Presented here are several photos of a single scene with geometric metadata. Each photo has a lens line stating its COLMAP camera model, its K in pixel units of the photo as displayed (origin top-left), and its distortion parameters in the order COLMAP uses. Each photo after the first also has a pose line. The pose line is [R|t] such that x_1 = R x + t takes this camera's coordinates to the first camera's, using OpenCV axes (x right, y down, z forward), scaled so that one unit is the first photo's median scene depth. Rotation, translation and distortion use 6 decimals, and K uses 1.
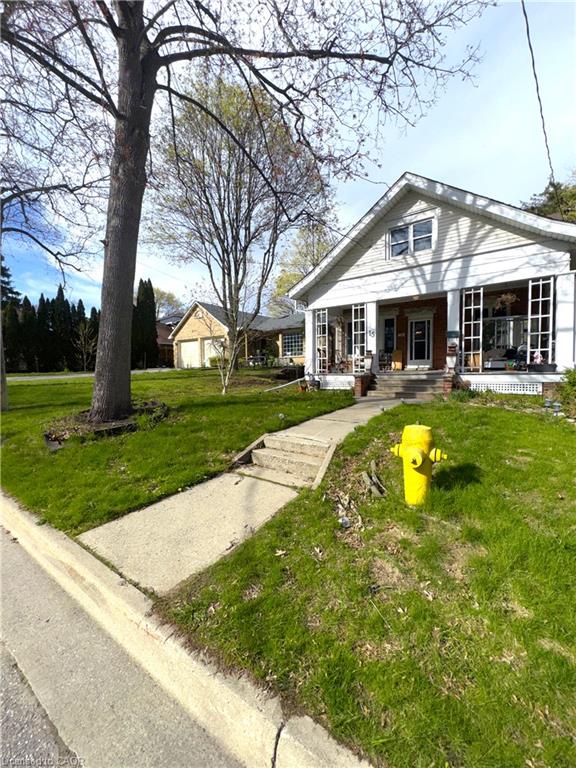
lens RADIAL K [[308.5, 0, 288.5], [0, 308.5, 385.3], [0, 0, 1]] dist [-0.000122, -0.000024]
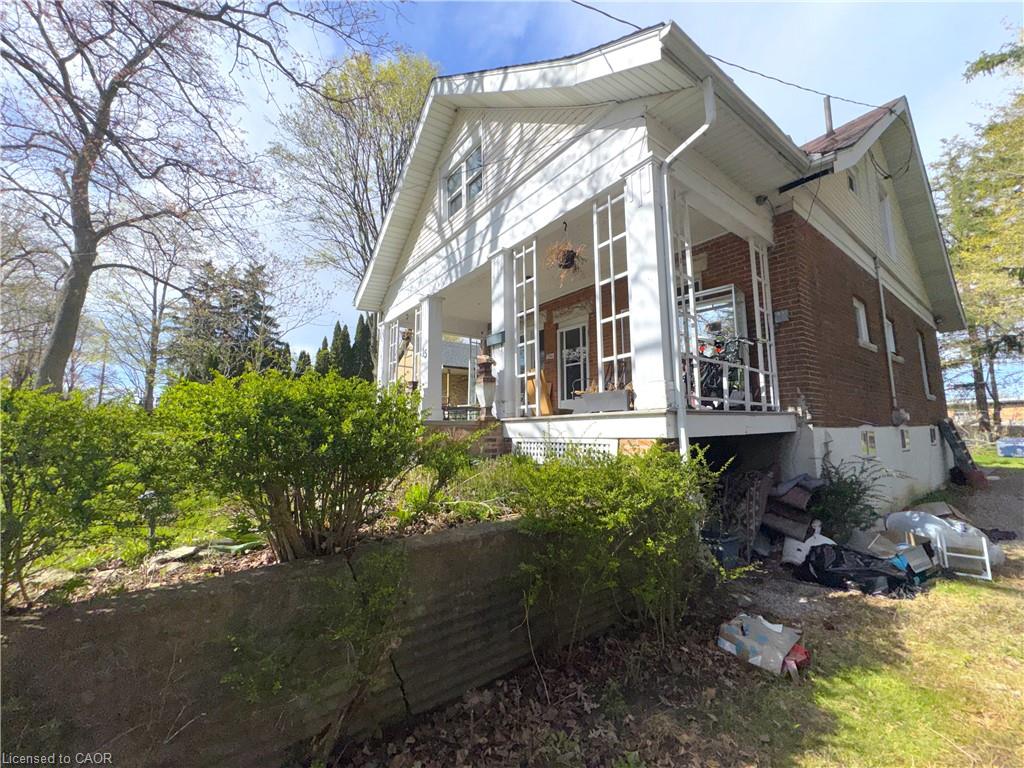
lens RADIAL K [[411.3, 0, 511.4], [0, 411.3, 376.1], [0, 0, 1]] dist [-0.000122, -0.000024]
pose [[0.942108, -0.033879, -0.333594, 0.648218], [-0.027845, 0.983541, -0.178526, 0.005026], [0.334152, 0.177479, 0.925658, 0.353777]]
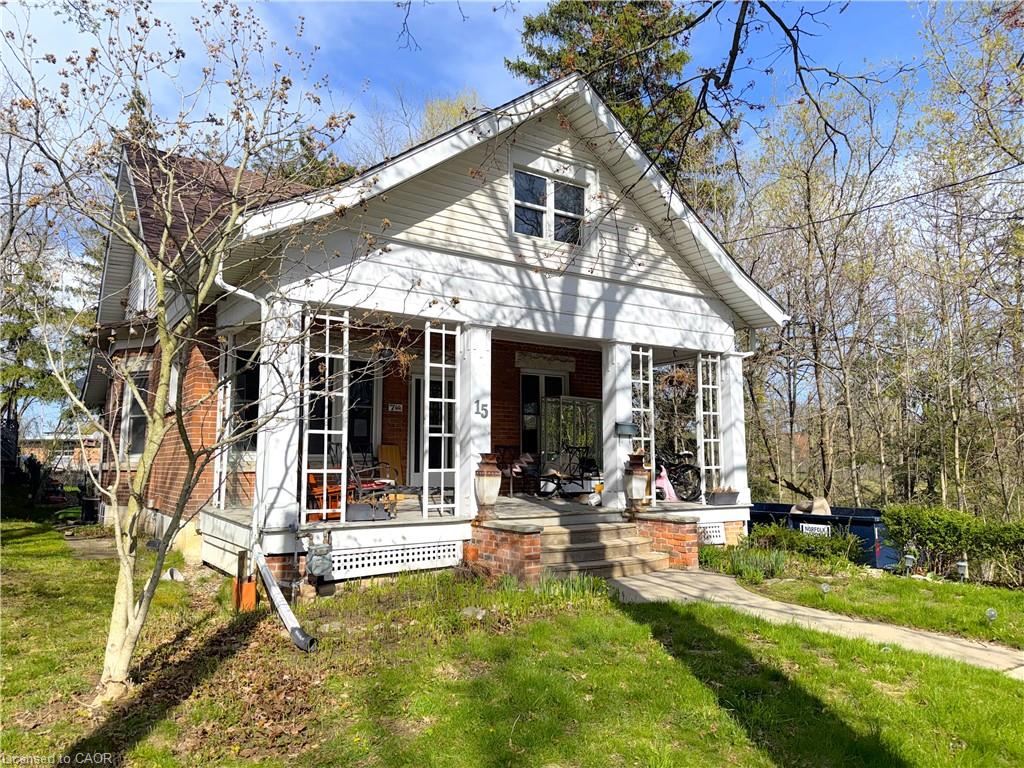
lens RADIAL K [[728.9, 0, 512.0], [0, 728.9, 384.0], [0, 0, 1]] dist [0.093623, 0.000215]
pose [[0.368330, 0.114438, 0.922625, -0.527374], [0.044148, 0.989123, -0.140311, -0.068179], [-0.928646, 0.092413, 0.359272, 0.624505]]
